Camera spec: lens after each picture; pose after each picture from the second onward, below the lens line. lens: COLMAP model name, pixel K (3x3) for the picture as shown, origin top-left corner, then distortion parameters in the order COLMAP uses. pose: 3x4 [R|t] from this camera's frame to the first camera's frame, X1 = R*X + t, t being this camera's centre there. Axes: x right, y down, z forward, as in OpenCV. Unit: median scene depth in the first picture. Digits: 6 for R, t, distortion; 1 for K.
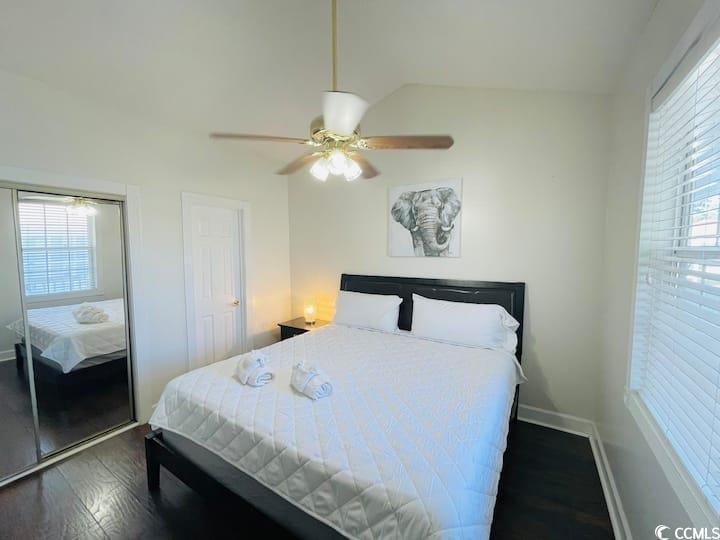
lens RADIAL K [[290.4, 0, 359.4], [0, 290.4, 271.1], [0, 0, 1]] dist [0.002053, -0.000975]
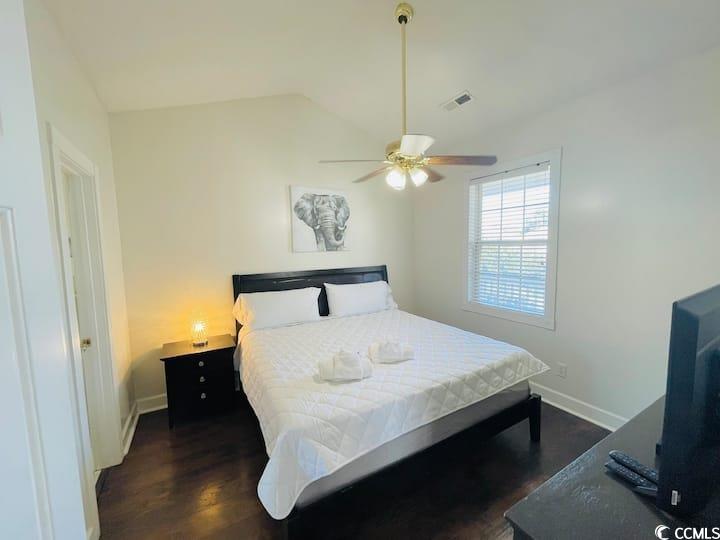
lens RADIAL K [[290.4, 0, 359.4], [0, 290.4, 271.1], [0, 0, 1]] dist [0.002053, -0.000975]
pose [[0.475923, -0.085994, 0.875273, -0.764543], [0.084044, 0.995101, 0.052069, -0.018855], [-0.875462, 0.048781, 0.480819, 0.319299]]
